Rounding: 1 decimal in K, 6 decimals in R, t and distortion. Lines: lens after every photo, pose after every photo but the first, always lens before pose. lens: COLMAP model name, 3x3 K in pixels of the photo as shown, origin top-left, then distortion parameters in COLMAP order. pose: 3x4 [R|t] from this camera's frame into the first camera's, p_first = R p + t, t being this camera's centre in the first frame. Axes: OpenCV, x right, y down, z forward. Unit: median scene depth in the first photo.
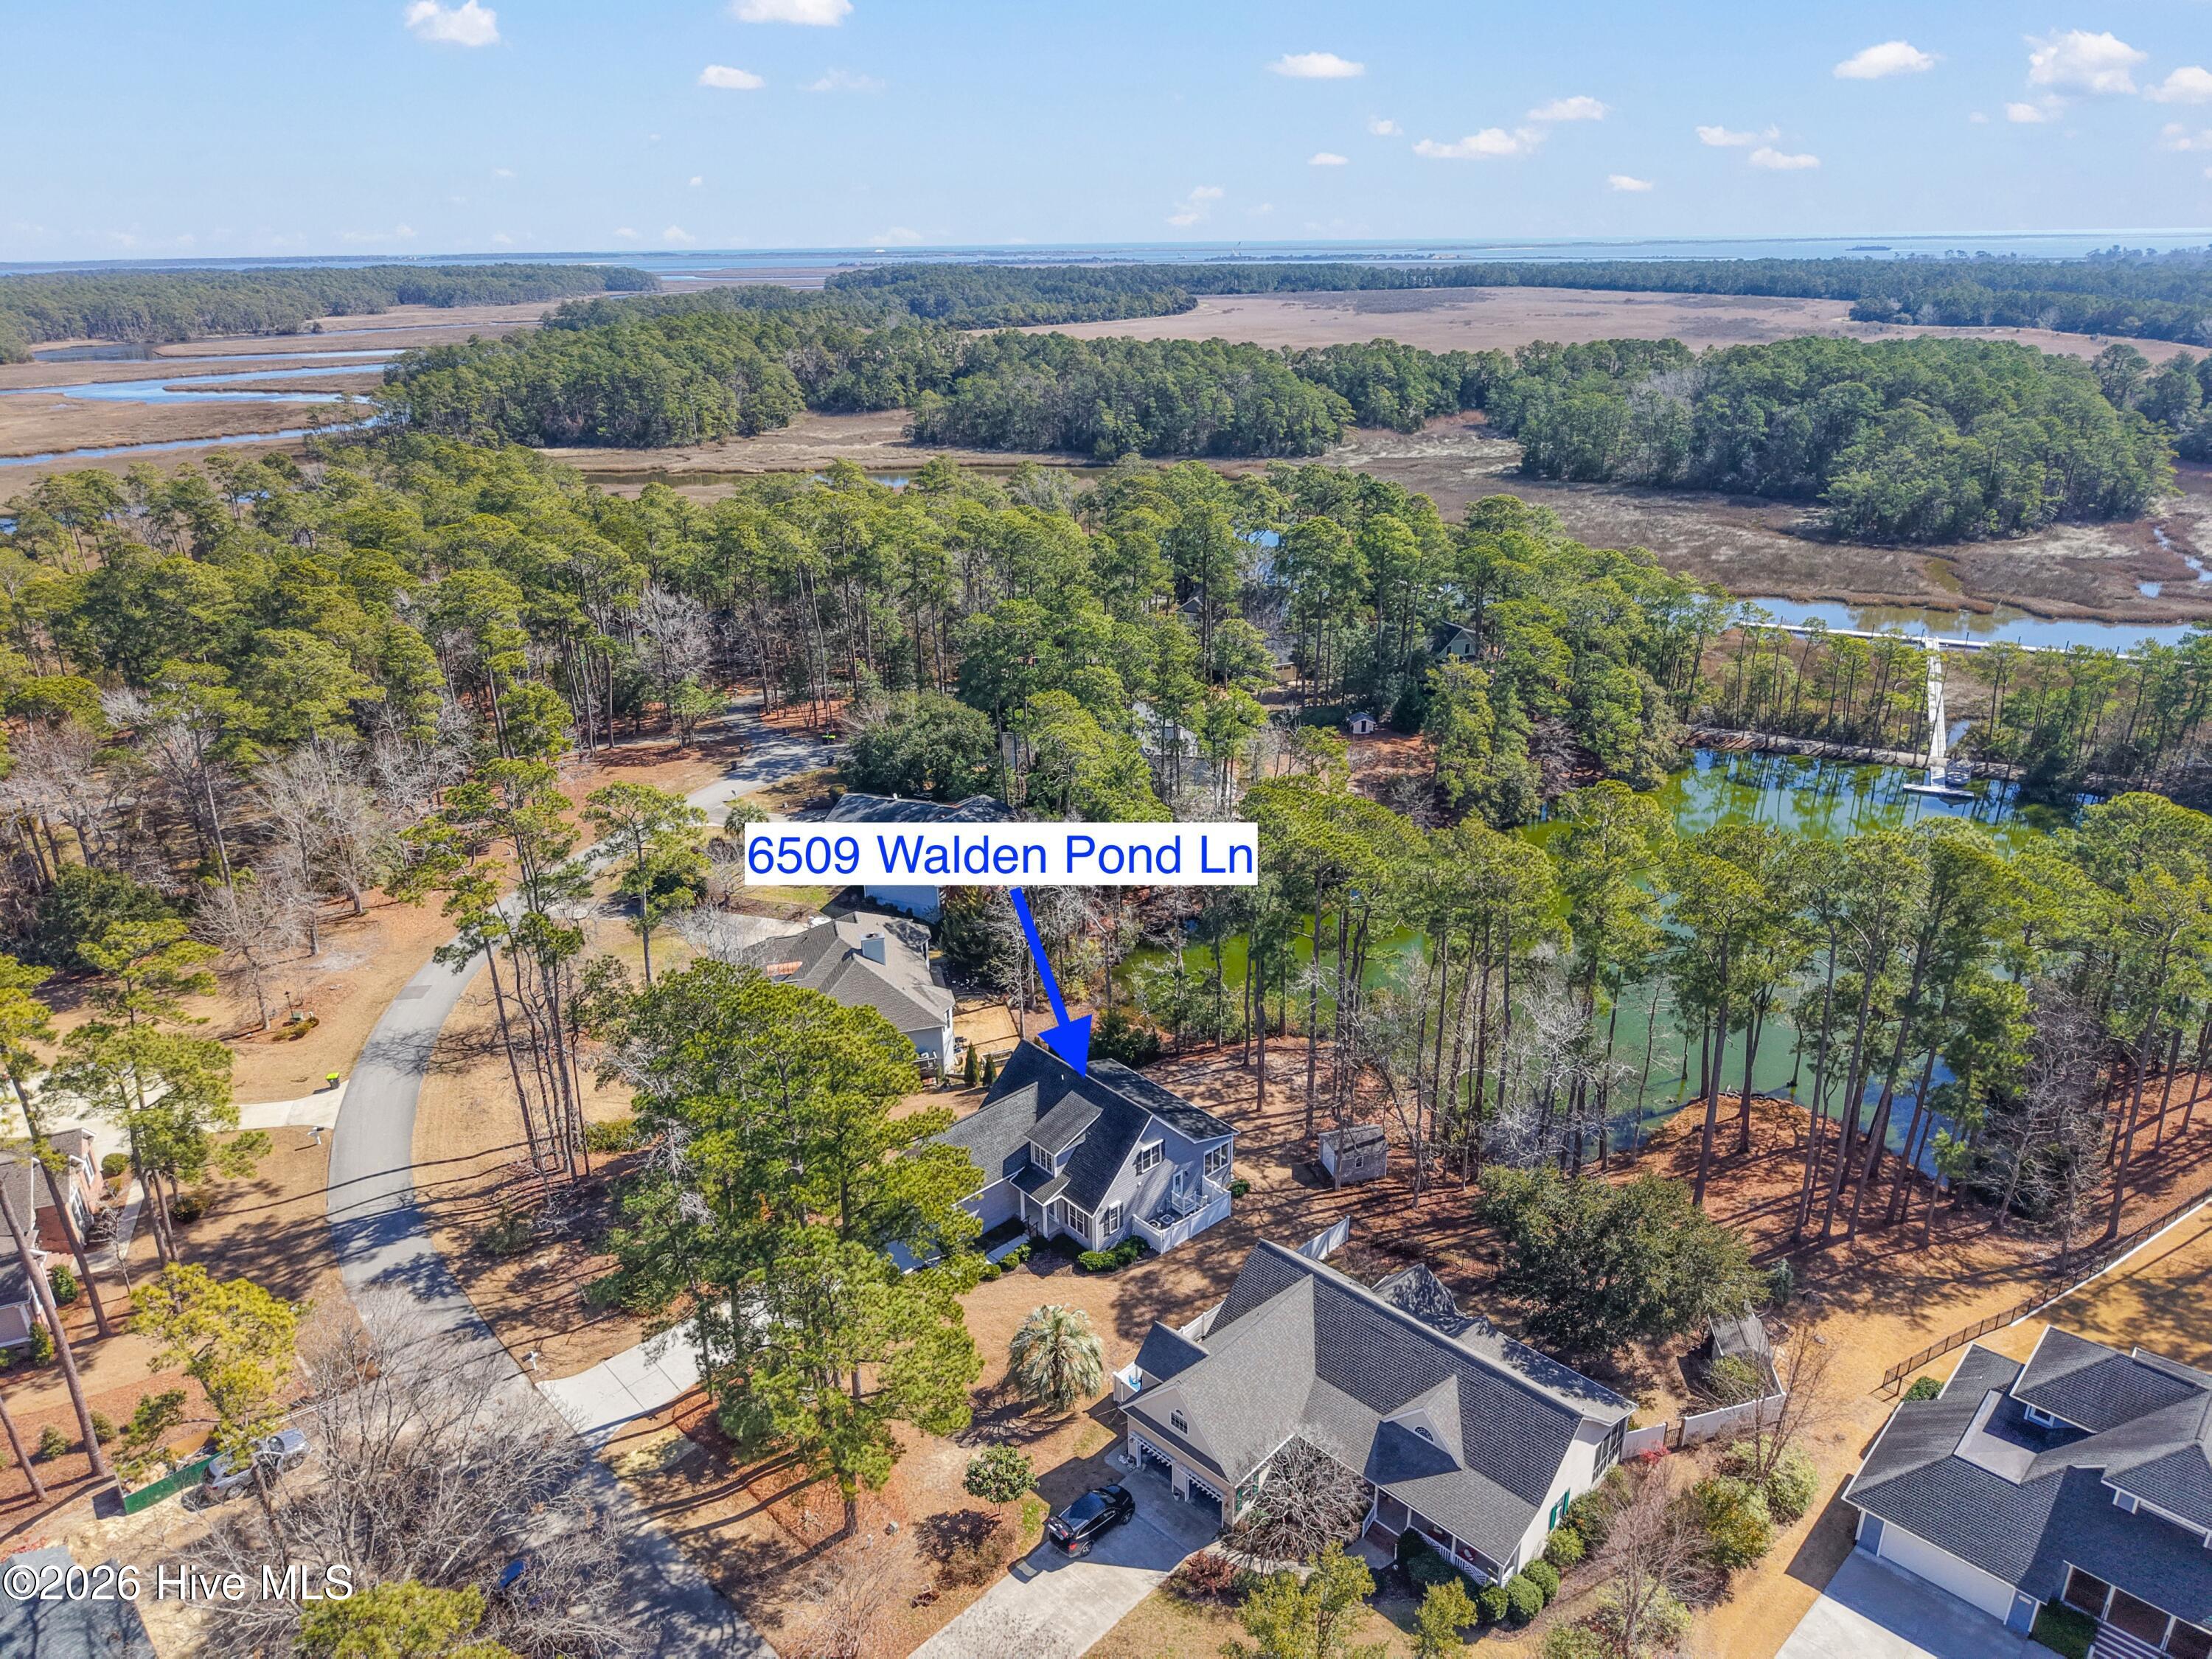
lens RADIAL K [[1476.1, 0, 1099.2], [0, 1476.1, 827.6], [0, 0, 1]] dist [0.016250, -0.016313]
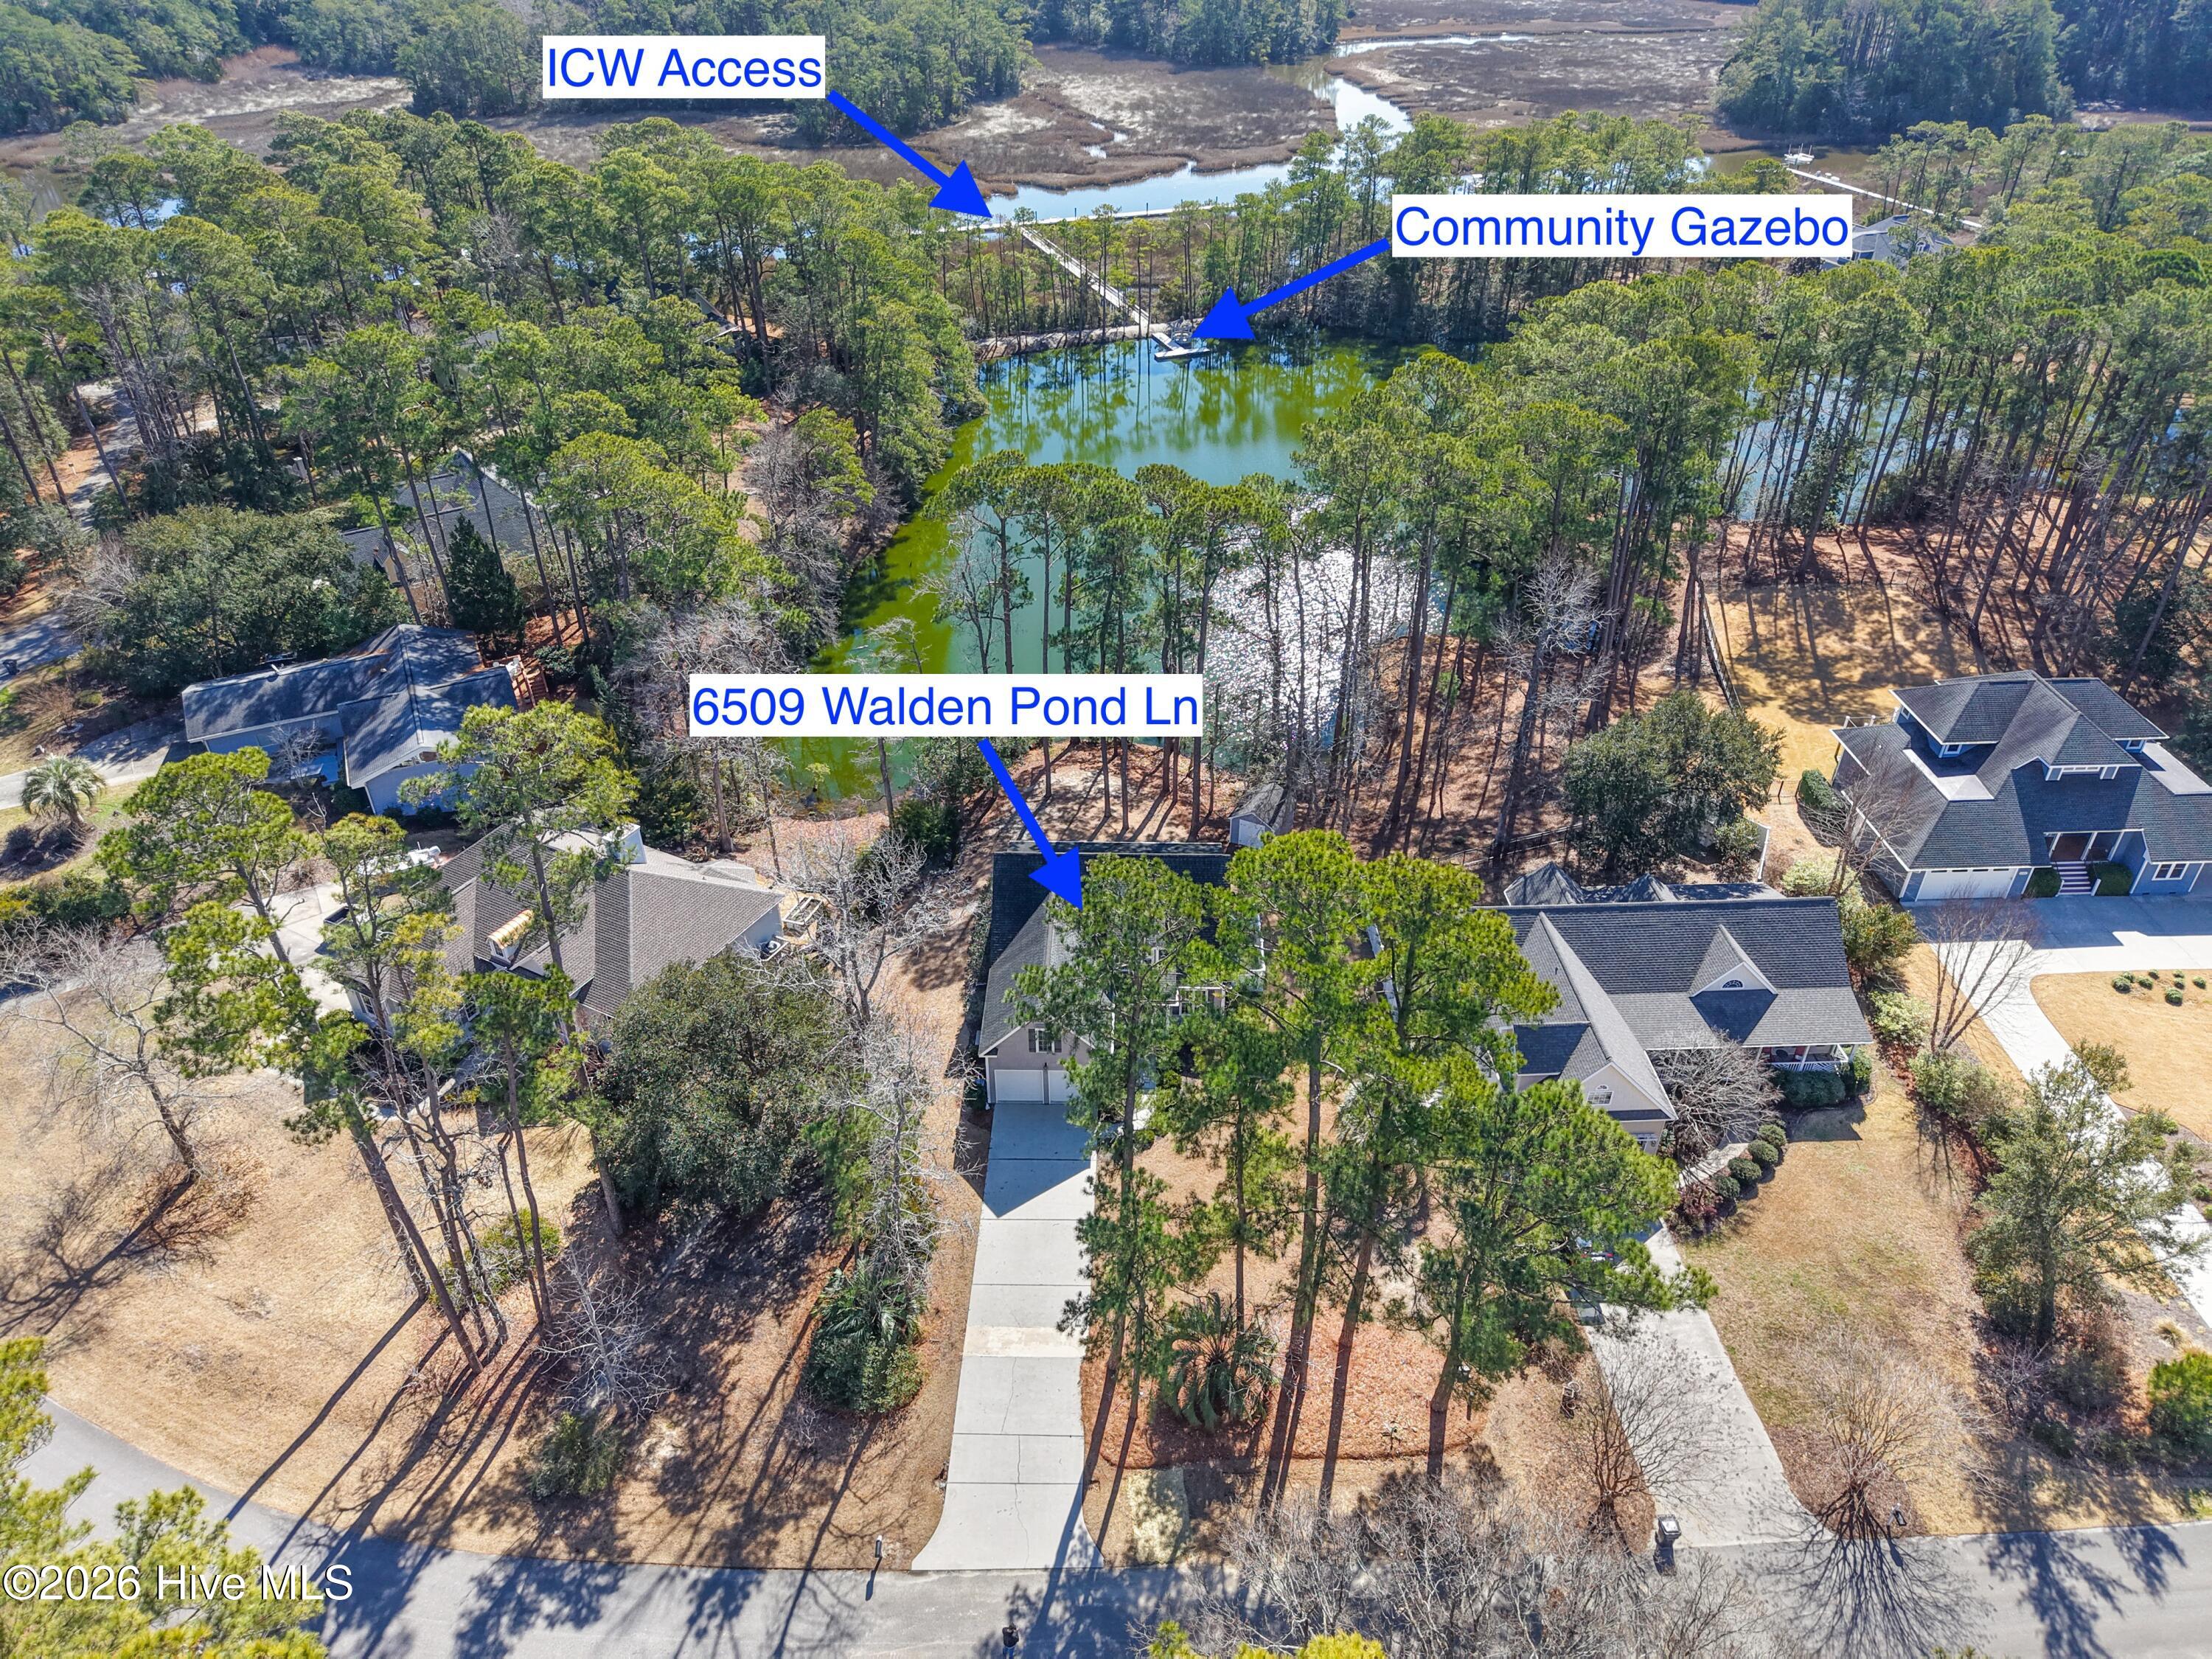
lens RADIAL K [[1476.1, 0, 1099.2], [0, 1476.1, 827.6], [0, 0, 1]] dist [0.016250, -0.016313]
pose [[0.691783, -0.401565, 0.600151, -0.128176], [0.265291, 0.914326, 0.305987, -0.025333], [-0.671608, -0.052462, 0.739047, 0.100281]]
